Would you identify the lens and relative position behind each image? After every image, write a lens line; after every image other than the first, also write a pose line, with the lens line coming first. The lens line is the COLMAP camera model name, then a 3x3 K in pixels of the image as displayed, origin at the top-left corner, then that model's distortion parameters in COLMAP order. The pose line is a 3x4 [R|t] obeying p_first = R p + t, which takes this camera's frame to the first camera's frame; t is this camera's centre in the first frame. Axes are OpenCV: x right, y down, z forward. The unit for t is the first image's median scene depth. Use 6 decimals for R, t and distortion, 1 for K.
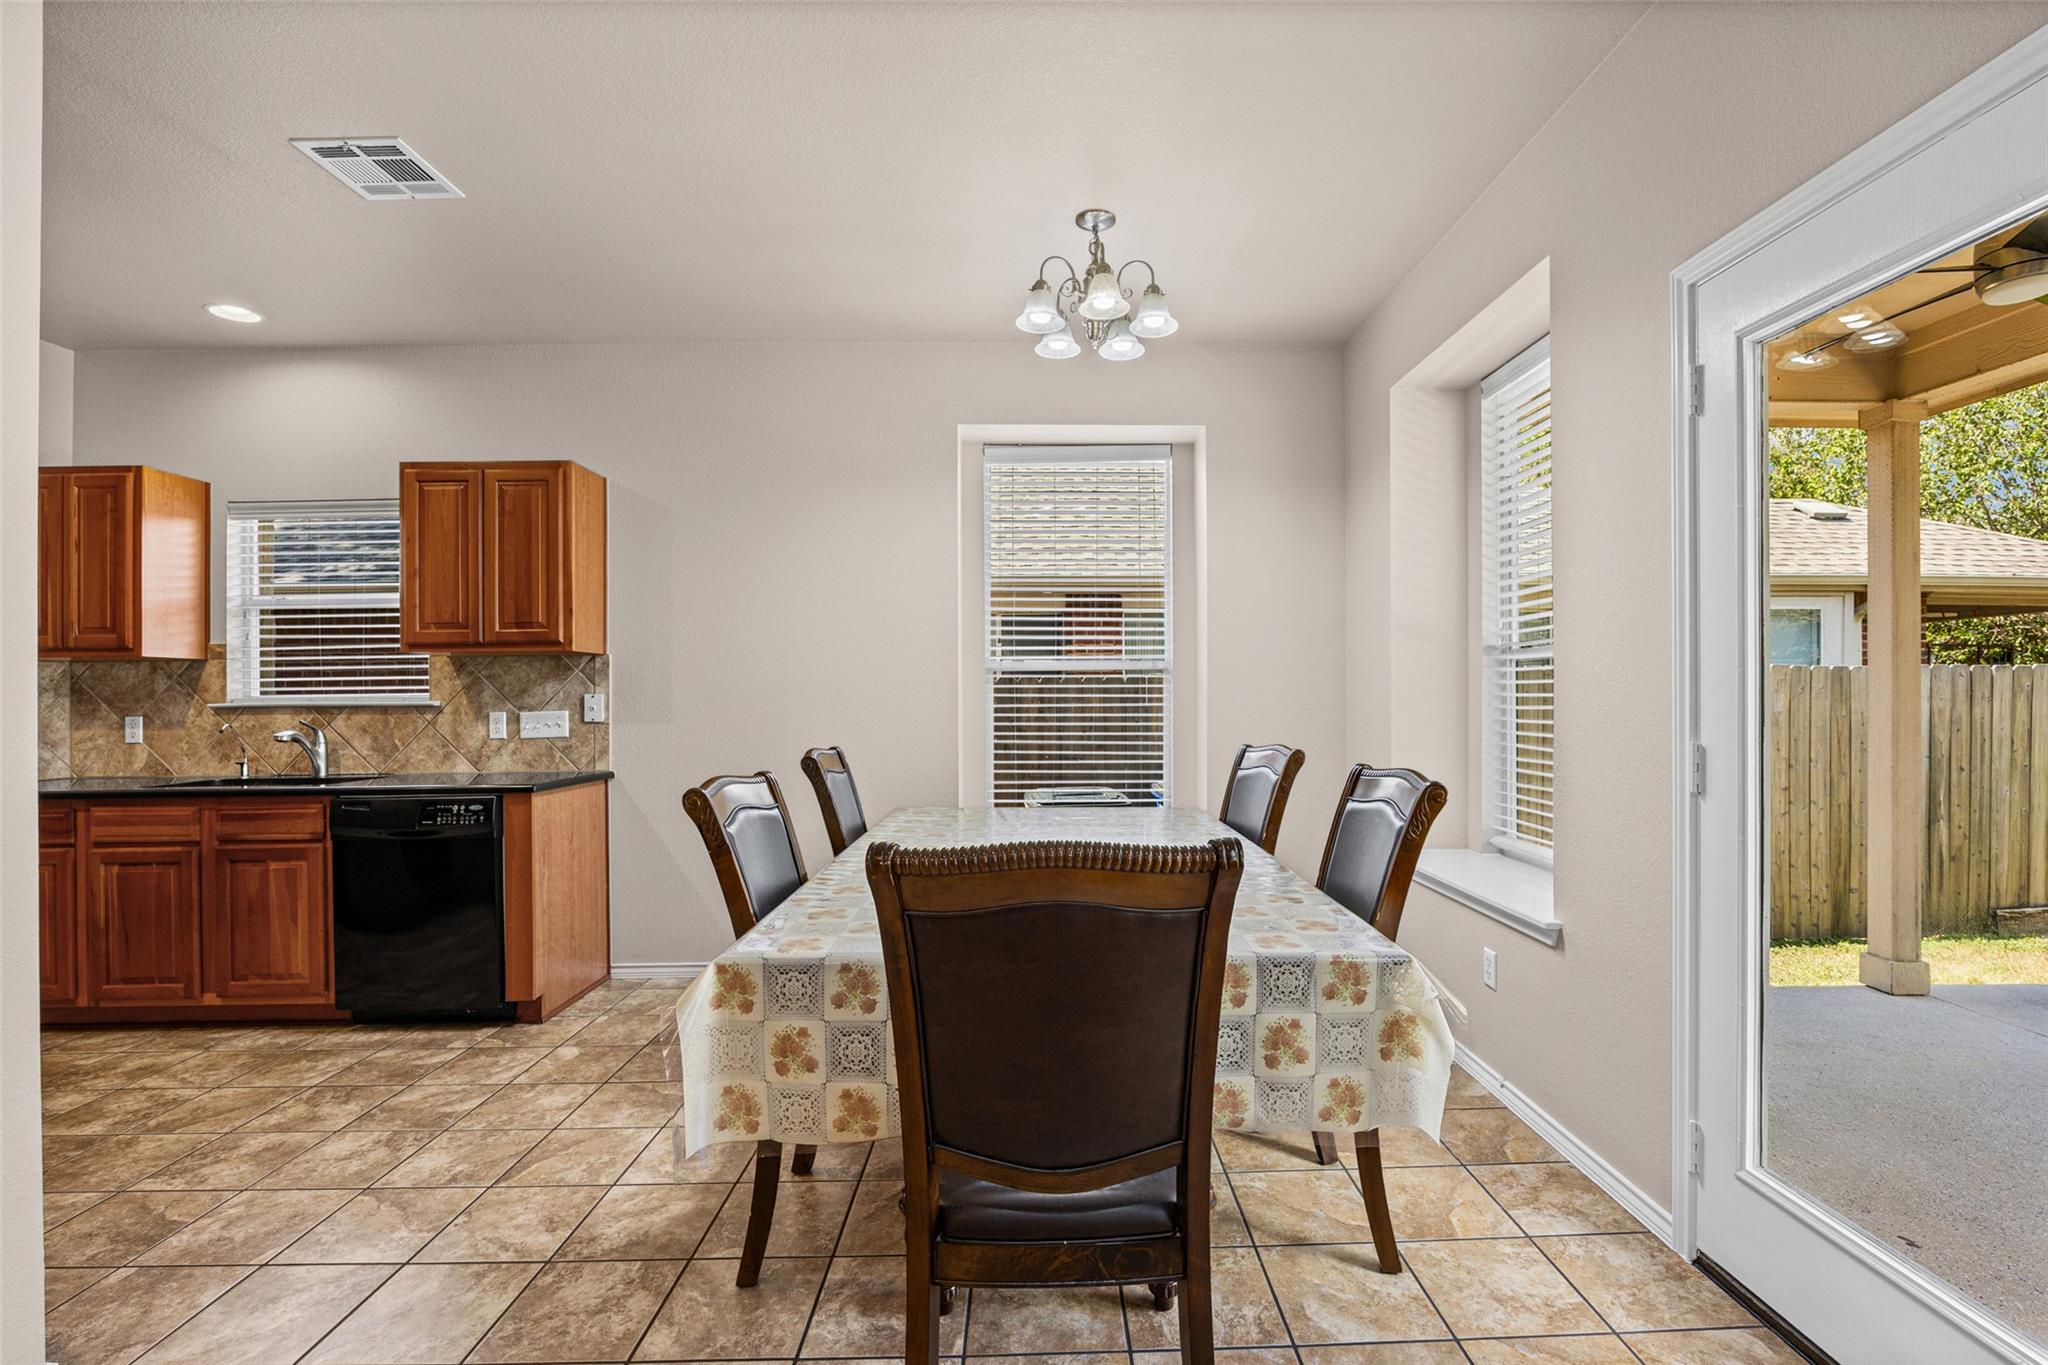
lens RADIAL K [[928.1, 0, 1070.0], [0, 928.1, 700.2], [0, 0, 1]] dist [-0.005503, -0.001665]
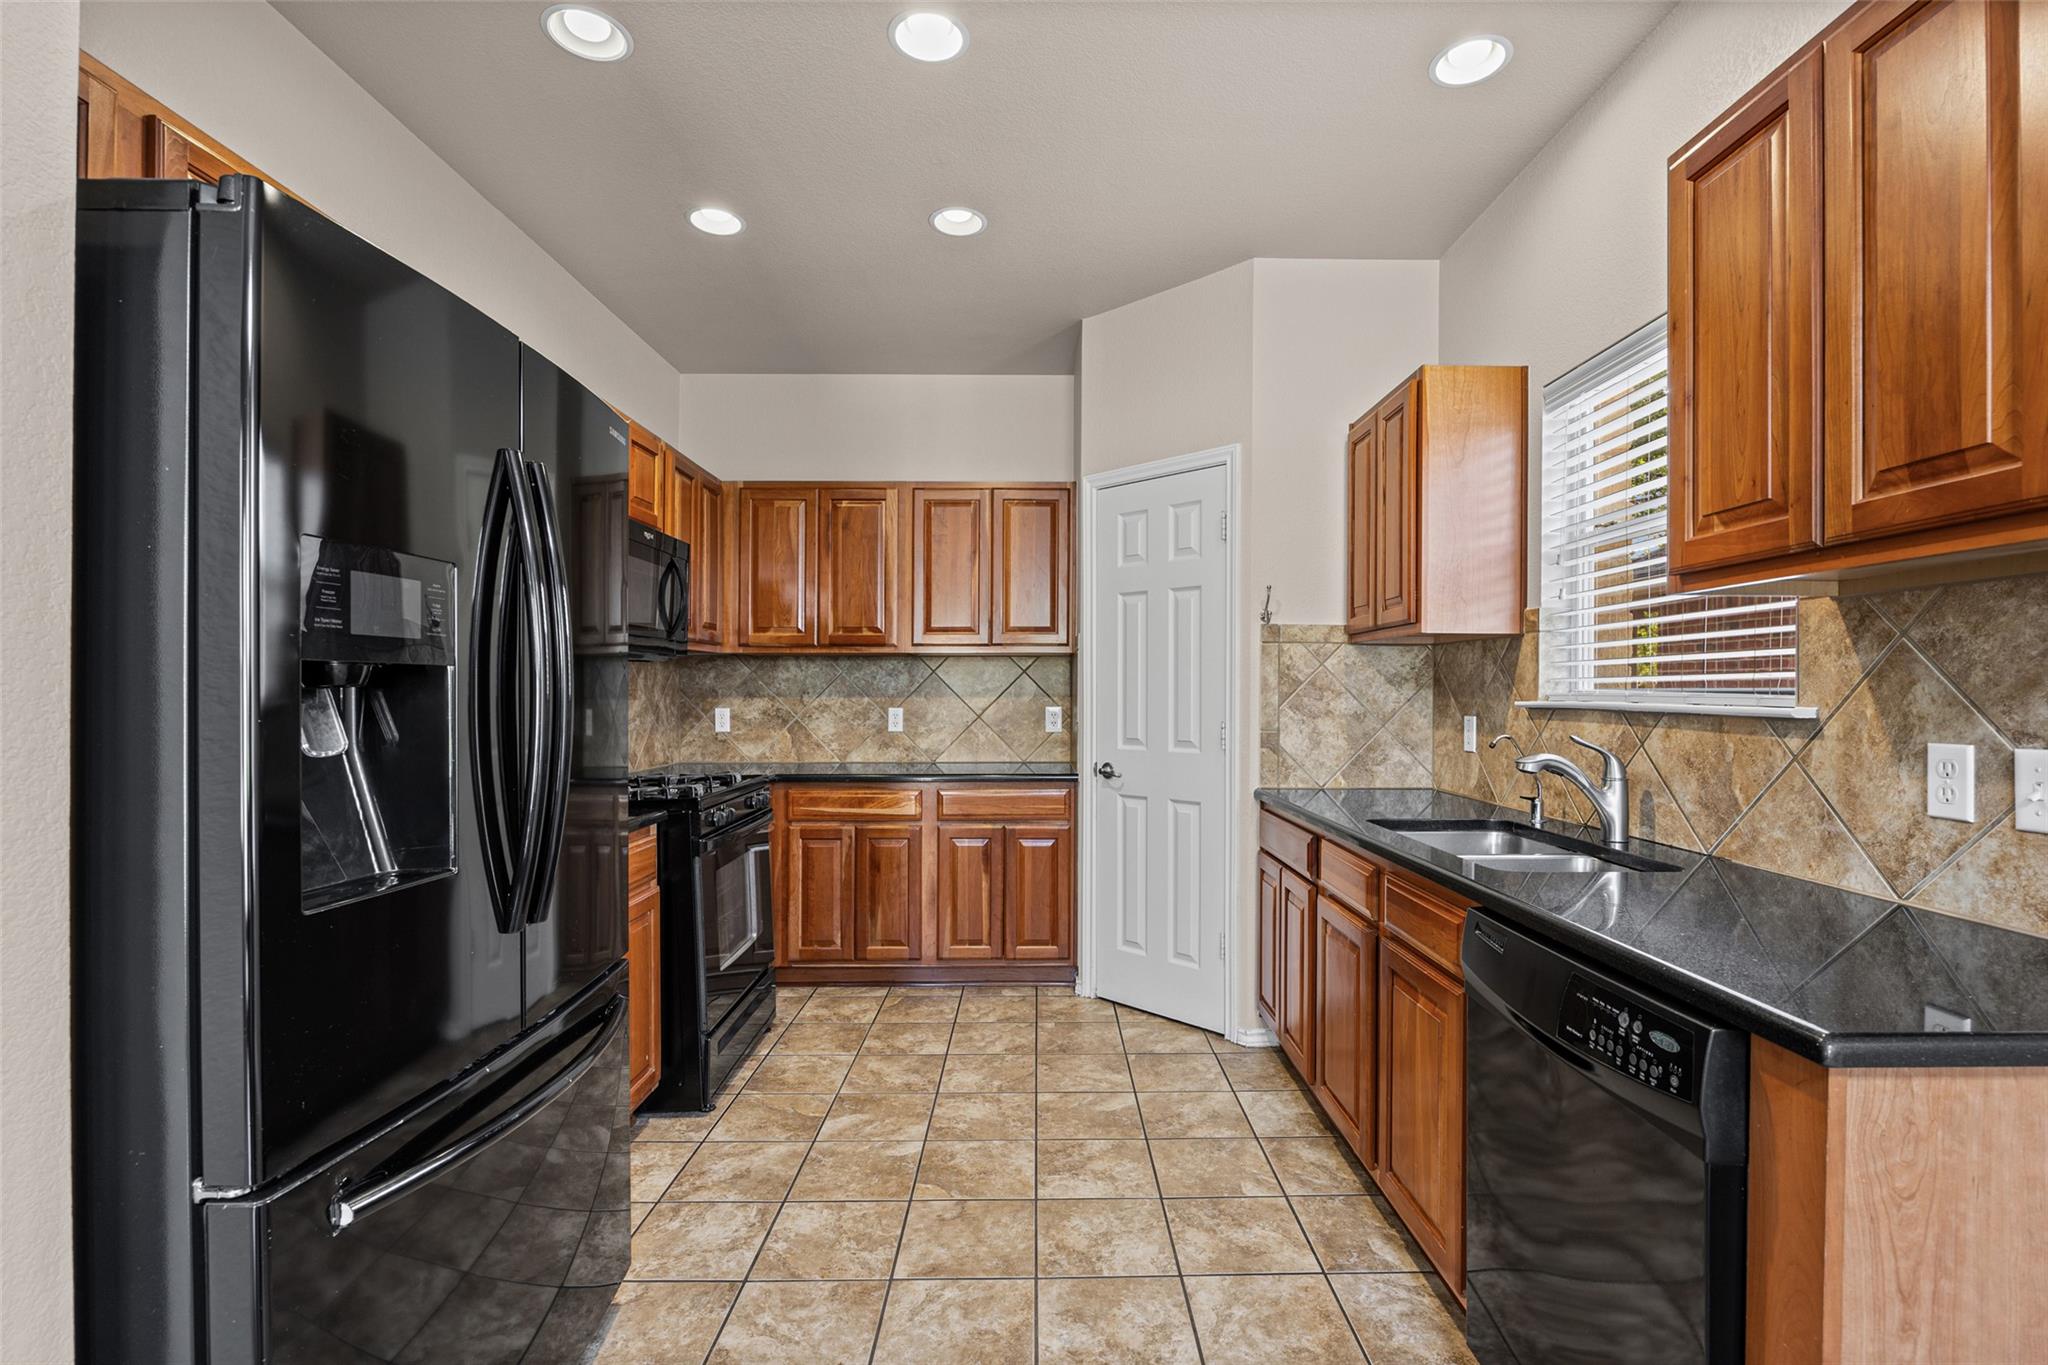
lens RADIAL K [[928.1, 0, 1034.1], [0, 928.1, 689.0], [0, 0, 1]] dist [-0.005503, -0.001665]
pose [[-0.016693, 0.010226, -0.999808, -0.262948], [-0.006219, 0.999927, 0.010331, -0.009310], [0.999841, 0.006391, -0.016629, 0.658379]]
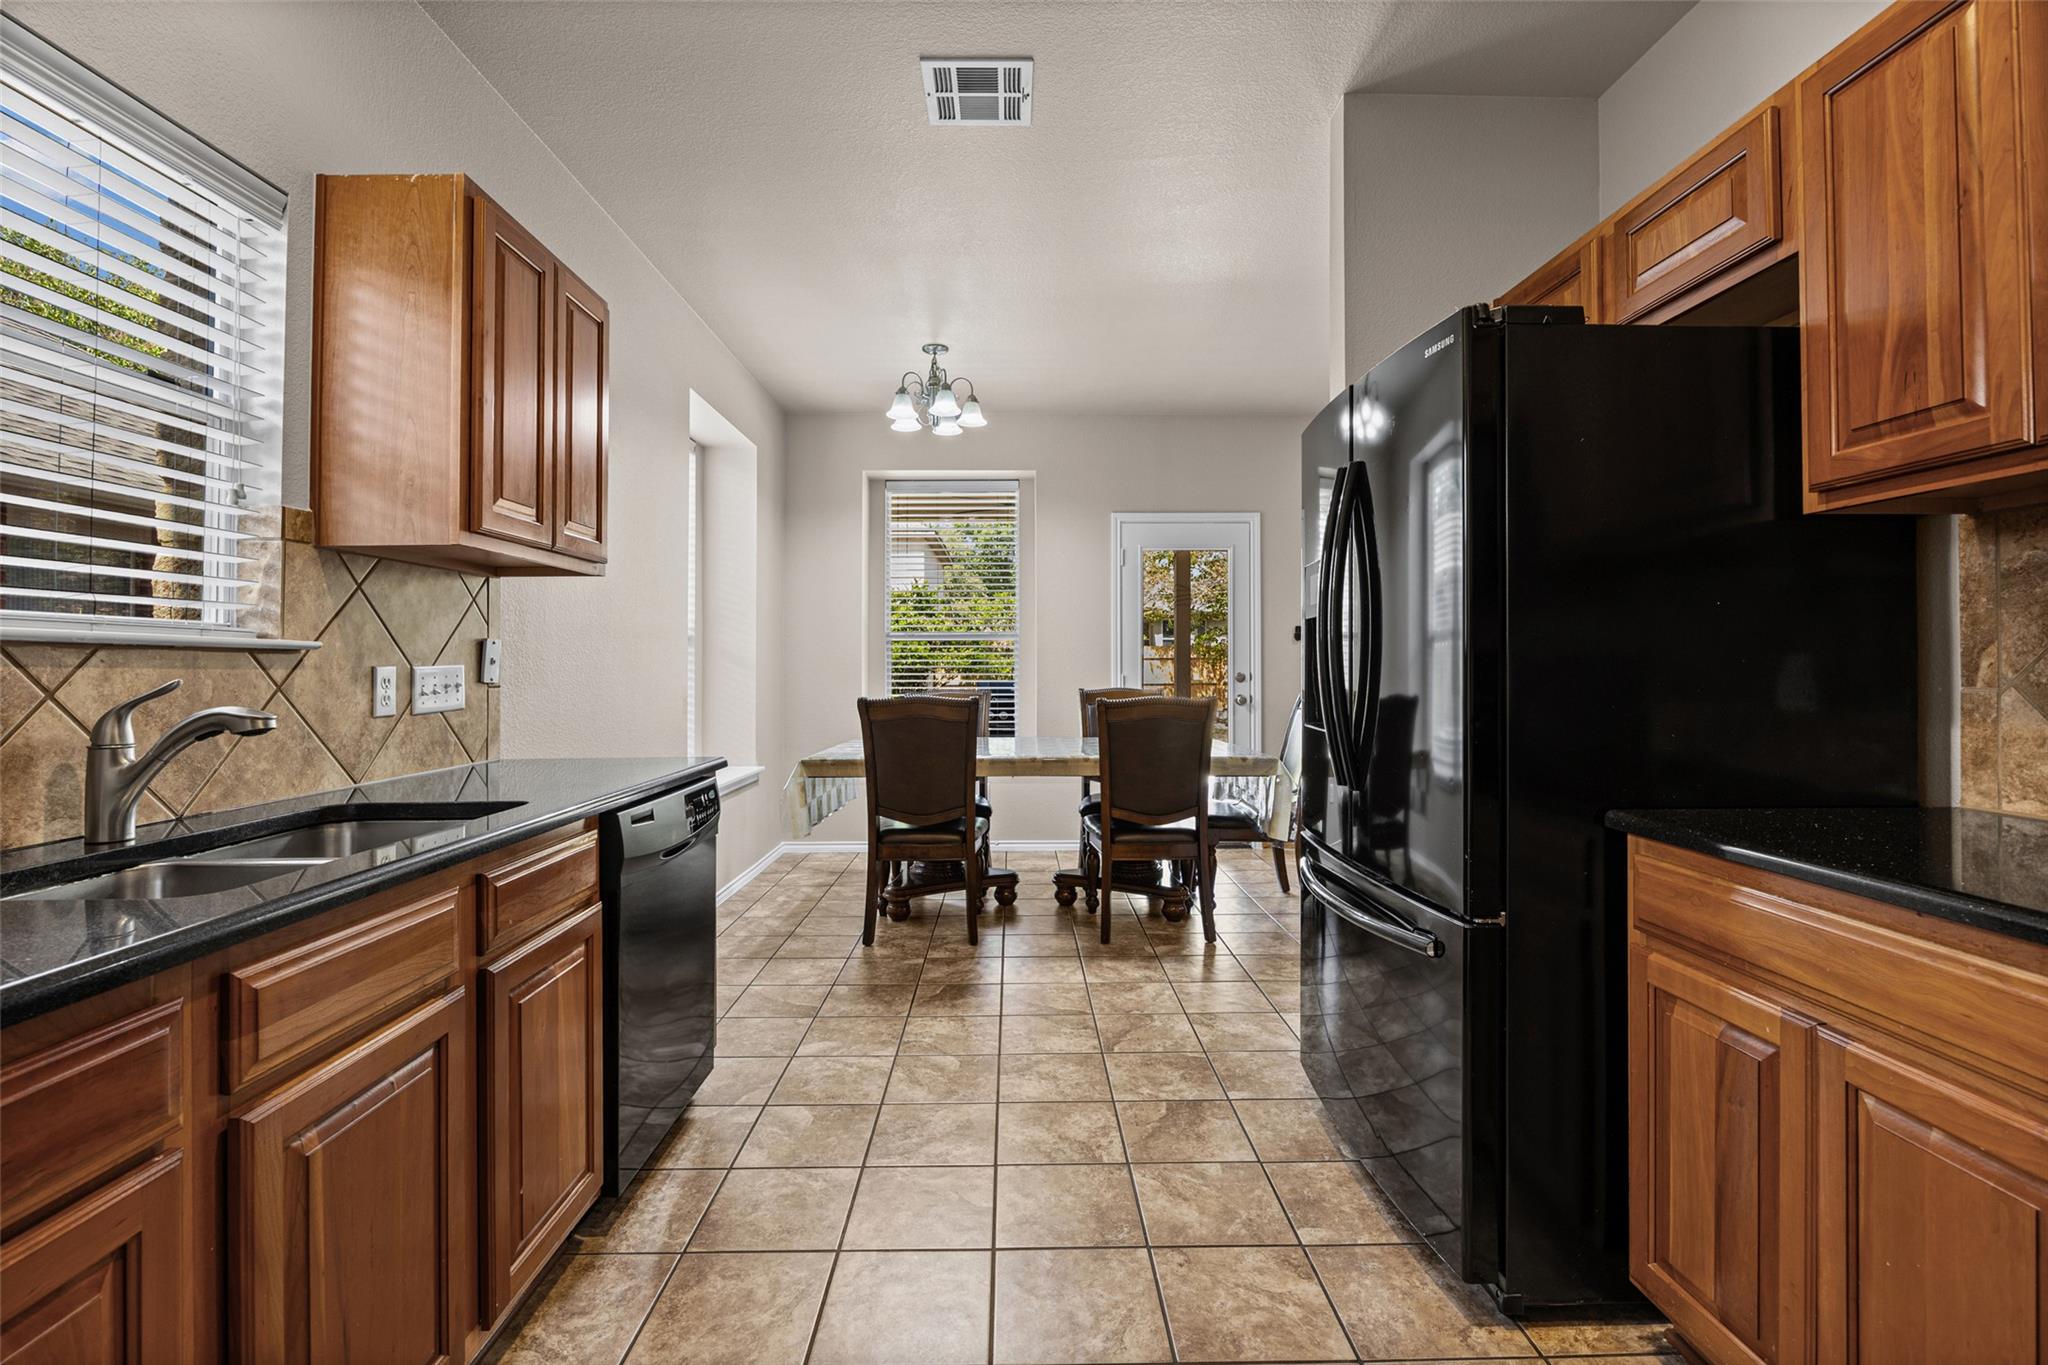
lens RADIAL K [[928.1, 0, 1028.7], [0, 928.1, 666.0], [0, 0, 1]] dist [-0.005503, -0.001665]
pose [[-0.008572, 0.011123, 0.999901, -1.147728], [0.002759, 0.999935, -0.011100, 0.019850], [-0.999959, 0.002663, -0.008603, 0.640020]]
